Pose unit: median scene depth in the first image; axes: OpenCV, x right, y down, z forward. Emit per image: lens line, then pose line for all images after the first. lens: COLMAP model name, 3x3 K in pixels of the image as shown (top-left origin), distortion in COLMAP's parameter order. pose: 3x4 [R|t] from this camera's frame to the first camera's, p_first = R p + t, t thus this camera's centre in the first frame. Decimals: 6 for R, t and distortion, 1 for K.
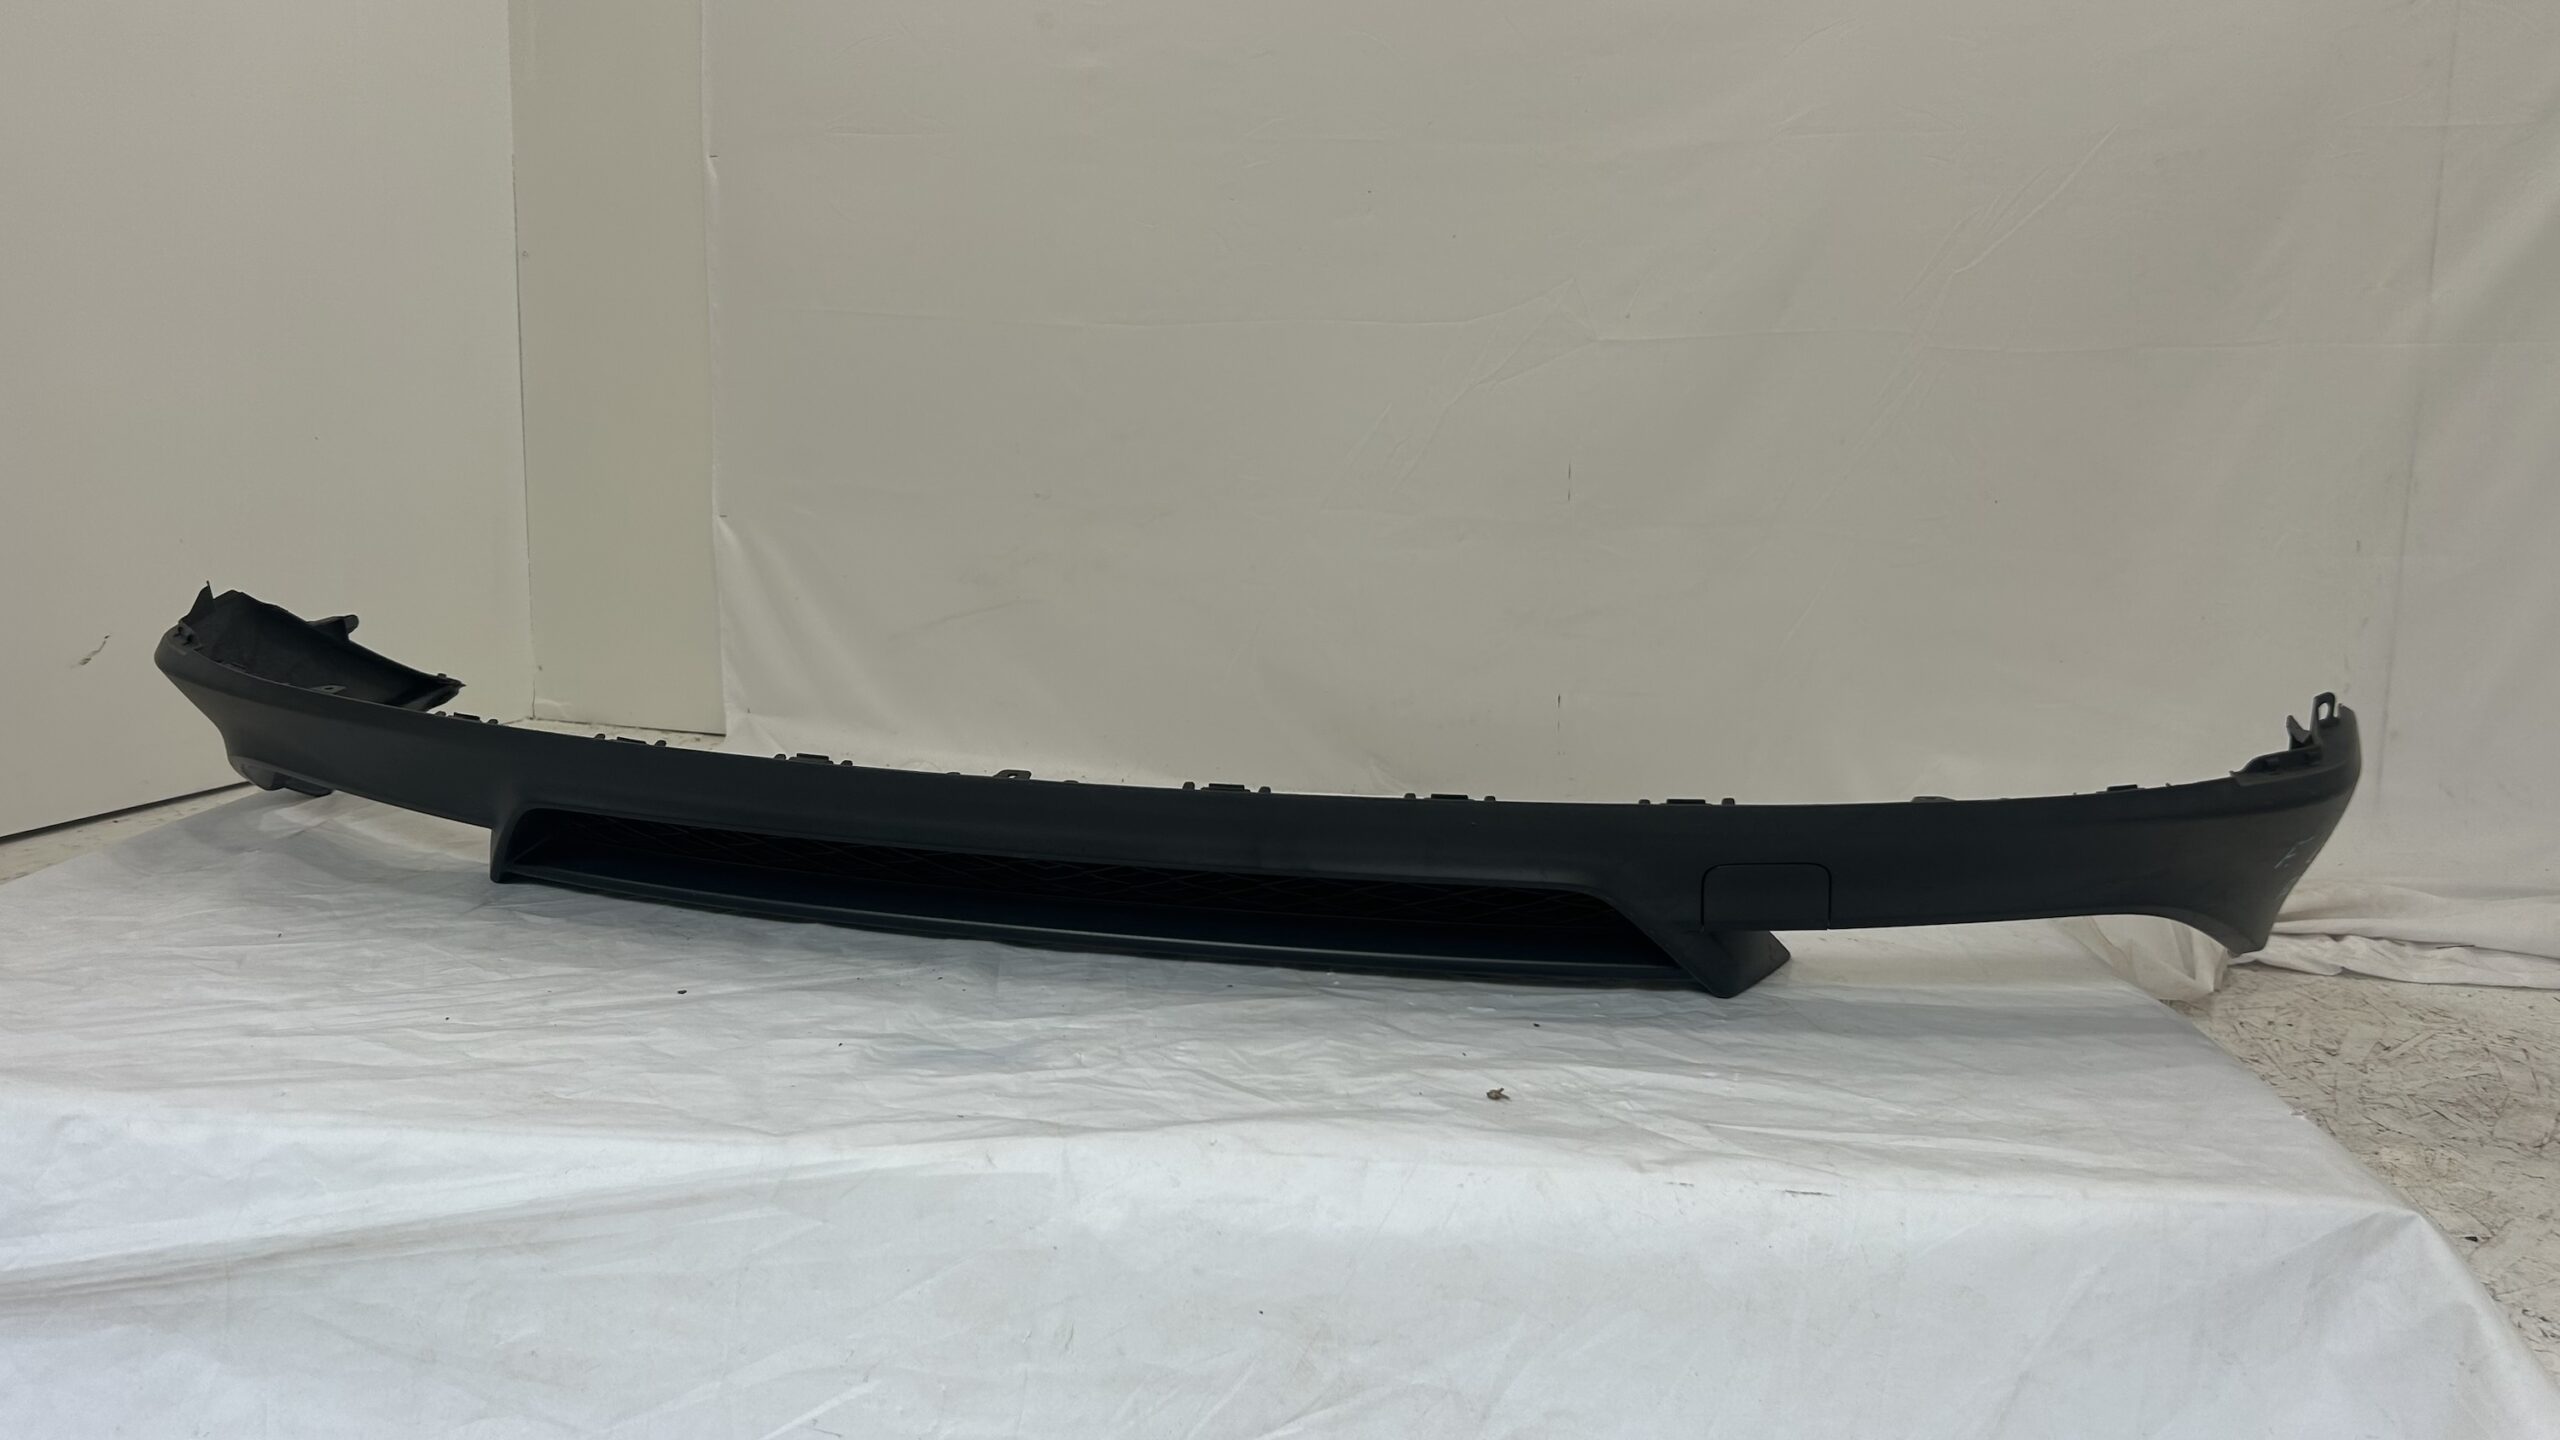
lens RADIAL K [[1948.1, 0, 1280.0], [0, 1948.1, 720.0], [0, 0, 1]] dist [-0.006702, -0.004563]
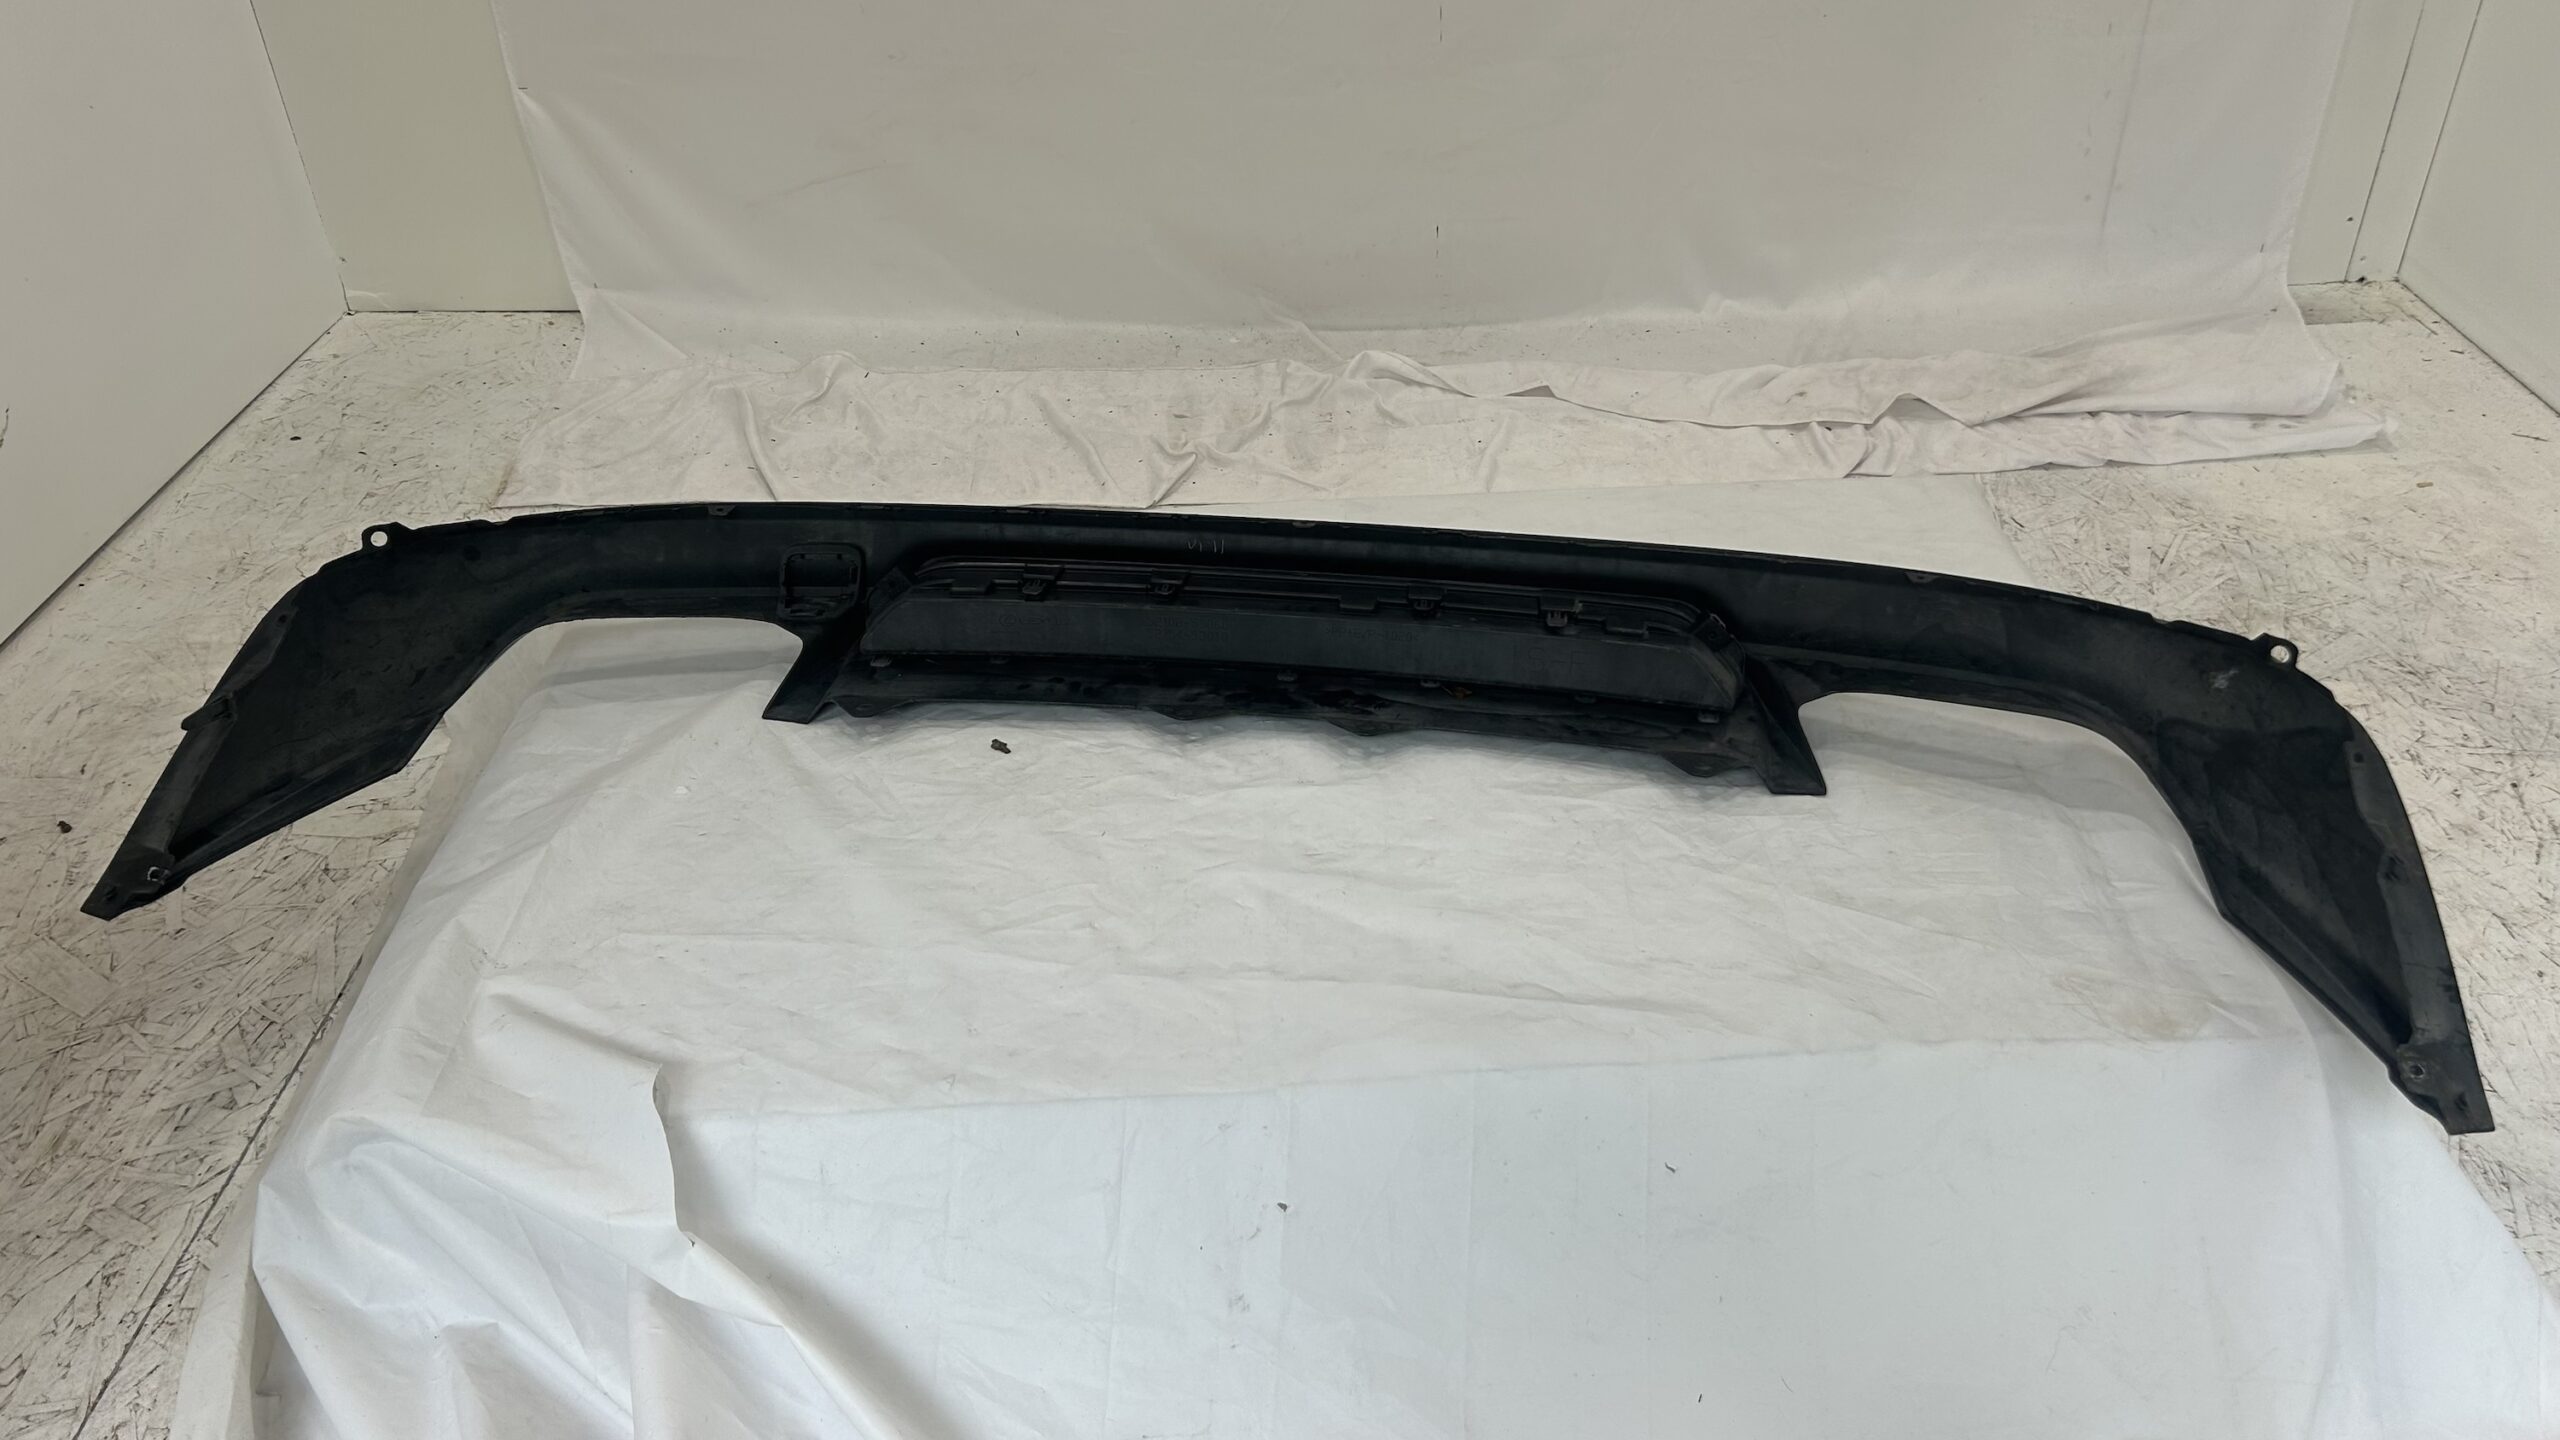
lens RADIAL K [[1948.1, 0, 1280.0], [0, 1948.1, 720.0], [0, 0, 1]] dist [-0.006702, -0.004563]
pose [[0.960899, -0.191145, 0.200343, -0.263626], [0.080598, 0.885265, 0.458050, -0.339817], [-0.264911, -0.423993, 0.866056, -0.047979]]
